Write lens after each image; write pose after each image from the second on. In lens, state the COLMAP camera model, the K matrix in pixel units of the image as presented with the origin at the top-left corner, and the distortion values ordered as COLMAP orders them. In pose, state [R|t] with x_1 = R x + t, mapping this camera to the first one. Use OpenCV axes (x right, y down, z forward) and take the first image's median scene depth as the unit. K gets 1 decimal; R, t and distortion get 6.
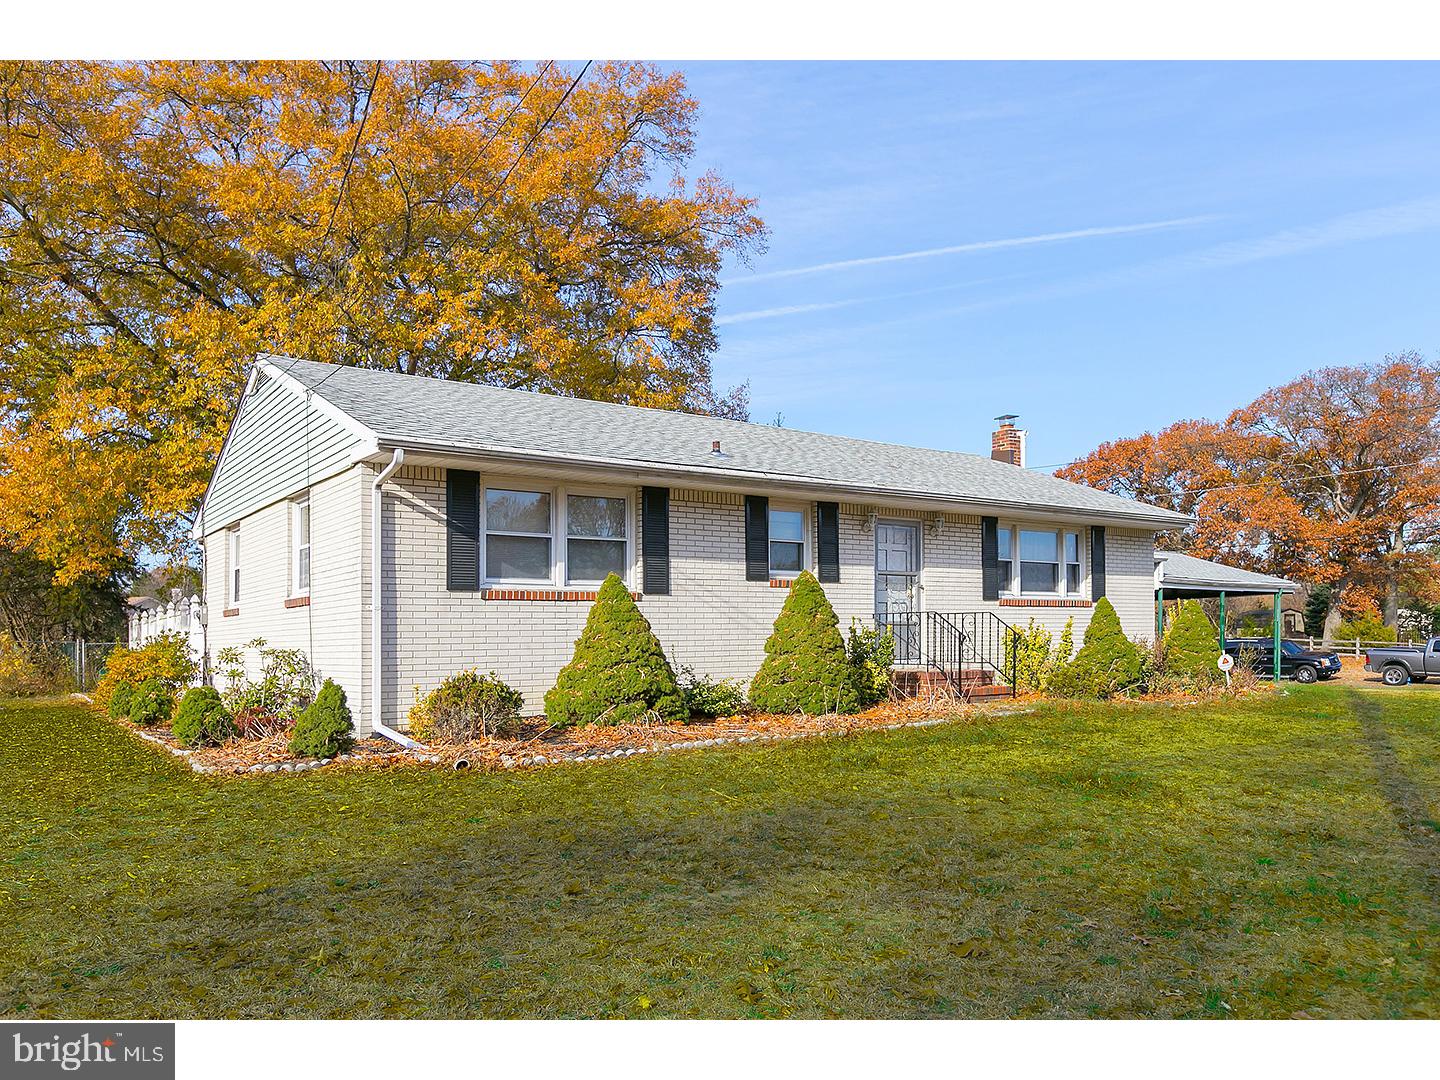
lens RADIAL K [[1024.2, 0, 720.0], [0, 1024.2, 540.0], [0, 0, 1]] dist [0.003667, 0.000795]
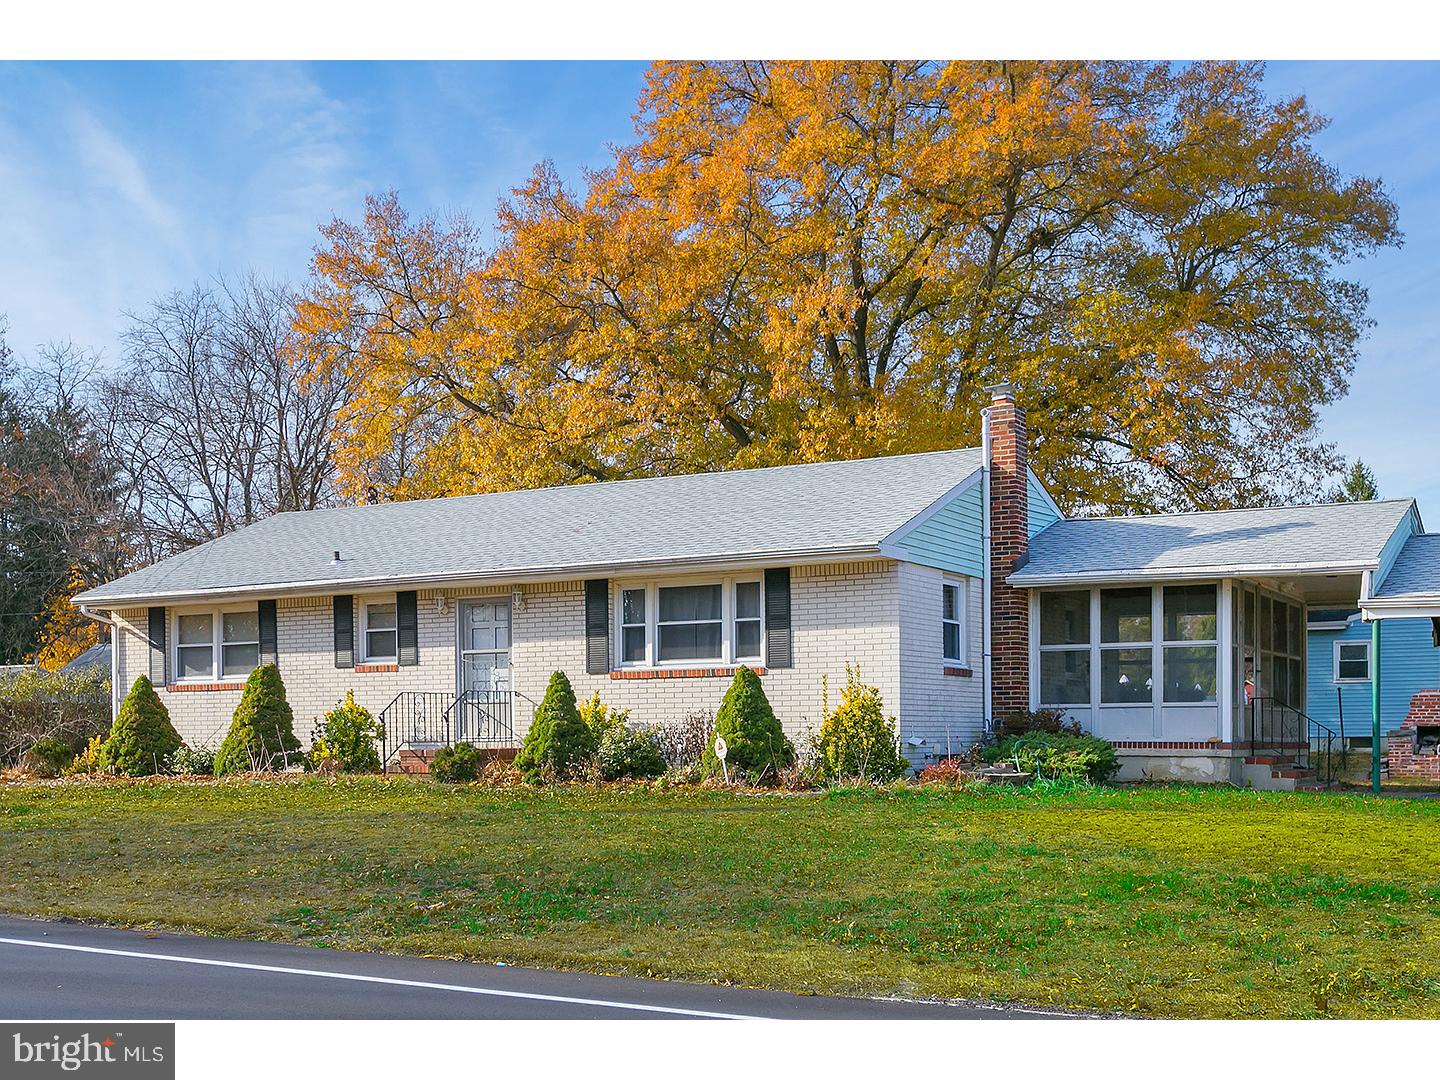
lens RADIAL K [[1597.0, 0, 720.0], [0, 1597.0, 540.0], [0, 0, 1]] dist [-0.008940, -0.015159]
pose [[0.453802, -0.095621, -0.885957, 1.713196], [0.092737, 0.993895, -0.059769, 0.039671], [0.886264, -0.055038, 0.459899, 0.506878]]
